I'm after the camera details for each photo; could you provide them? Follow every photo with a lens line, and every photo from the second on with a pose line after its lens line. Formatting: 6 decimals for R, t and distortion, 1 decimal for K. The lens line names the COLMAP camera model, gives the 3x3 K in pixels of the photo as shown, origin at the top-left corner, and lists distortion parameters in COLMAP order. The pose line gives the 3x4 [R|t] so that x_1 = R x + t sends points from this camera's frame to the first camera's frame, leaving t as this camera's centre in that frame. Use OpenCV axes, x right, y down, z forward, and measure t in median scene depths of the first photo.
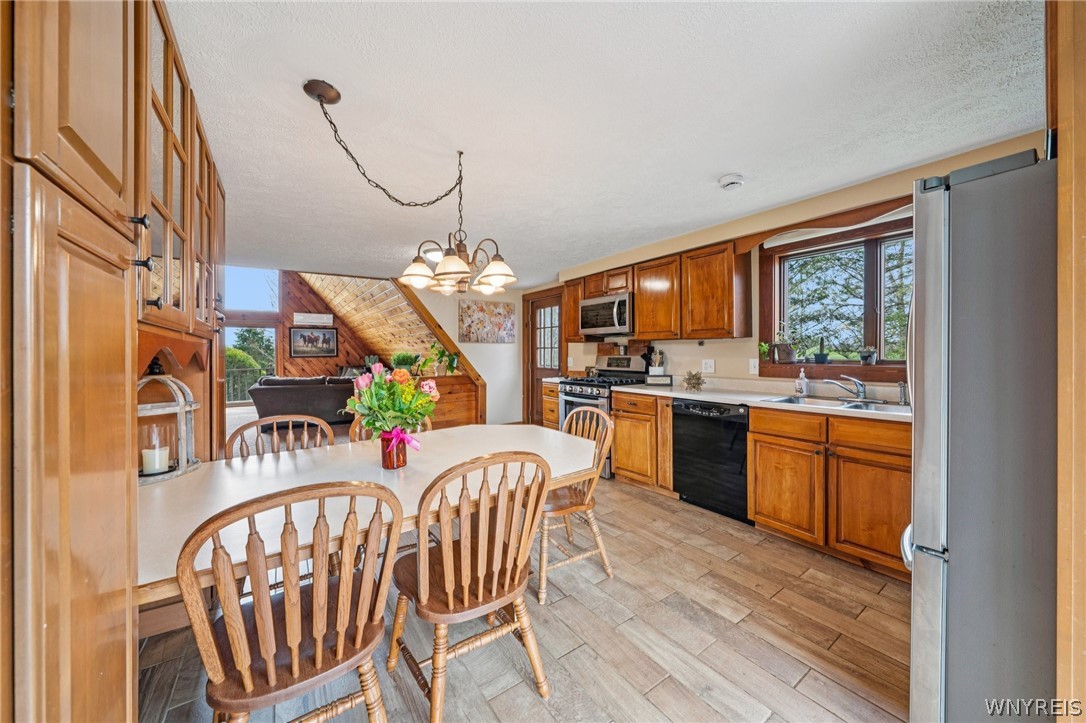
lens RADIAL K [[383.1, 0, 543.0], [0, 383.1, 355.3], [0, 0, 1]] dist [0.000195, 0.000008]
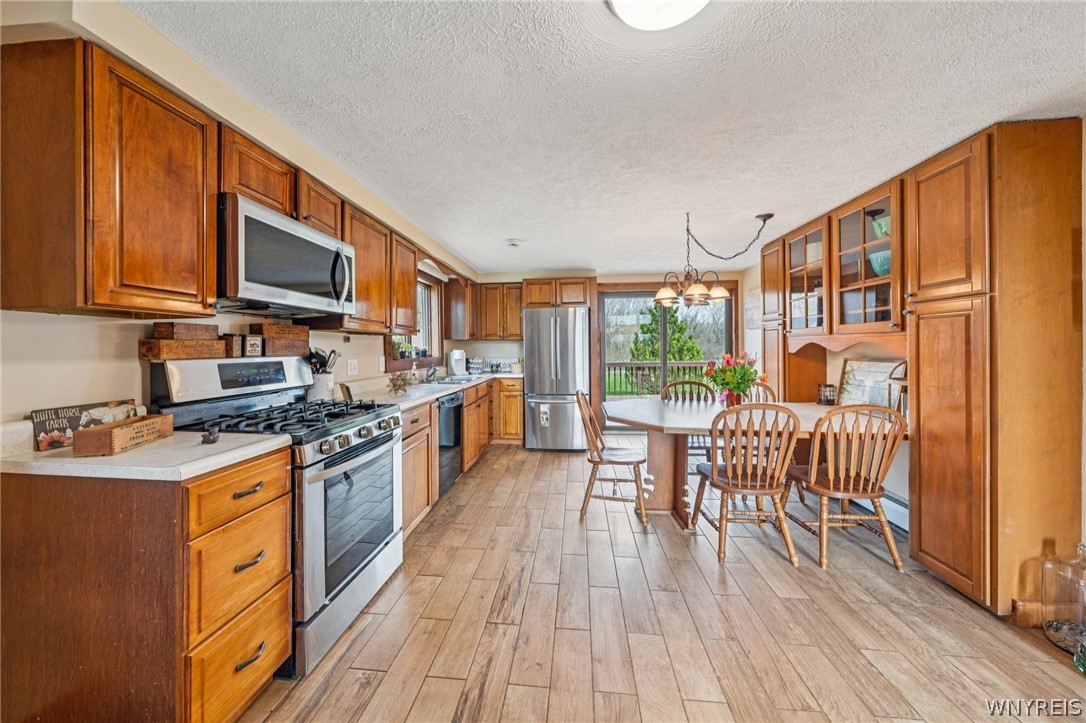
lens RADIAL K [[378.5, 0, 543.0], [0, 378.5, 348.3], [0, 0, 1]] dist [-0.008514, 0.000080]
pose [[-0.768243, 0.012013, 0.640046, -0.355964], [0.016095, 0.999870, 0.000552, -0.005758], [-0.639956, 0.010725, -0.768336, 1.227719]]
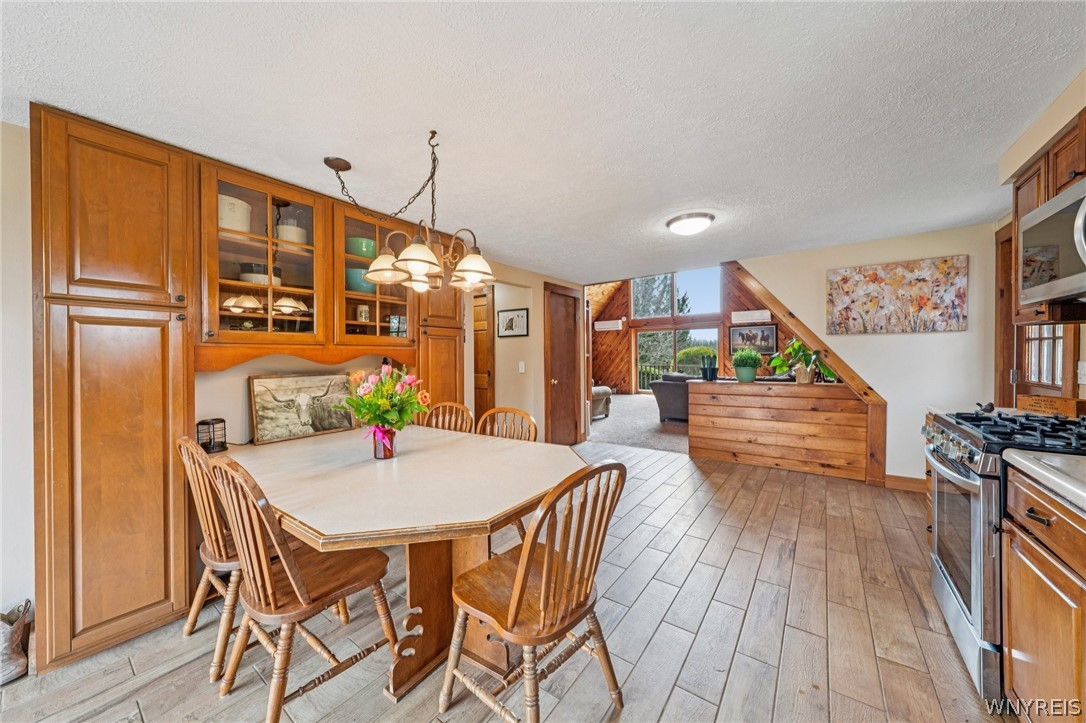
lens RADIAL K [[378.5, 0, 544.4], [0, 378.5, 358.6], [0, 0, 1]] dist [-0.008514, 0.000080]
pose [[0.324464, 0.011750, -0.945825, 0.342760], [0.004742, 0.999890, 0.014048, -0.007007], [0.945886, -0.009043, 0.324373, 0.467179]]
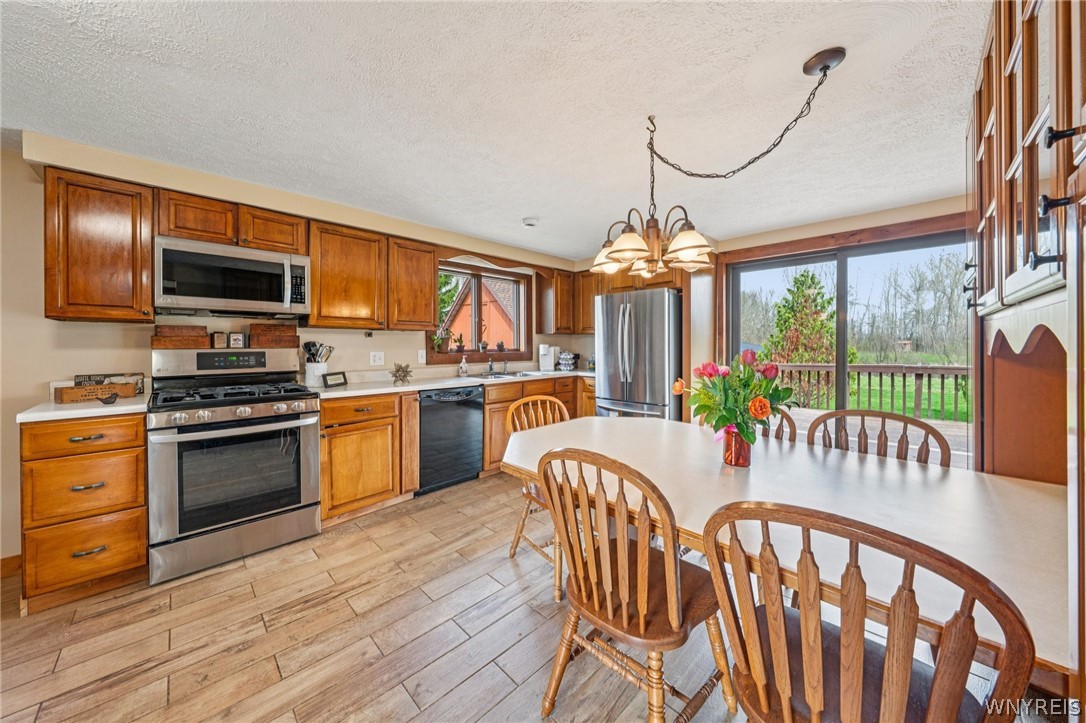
lens RADIAL K [[378.5, 0, 542.5], [0, 378.5, 346.5], [0, 0, 1]] dist [-0.008514, 0.000080]
pose [[-0.179775, 0.001949, 0.983706, -0.512269], [0.010270, 0.999947, -0.000105, 0.002212], [-0.983654, 0.010084, -0.179786, 0.690654]]
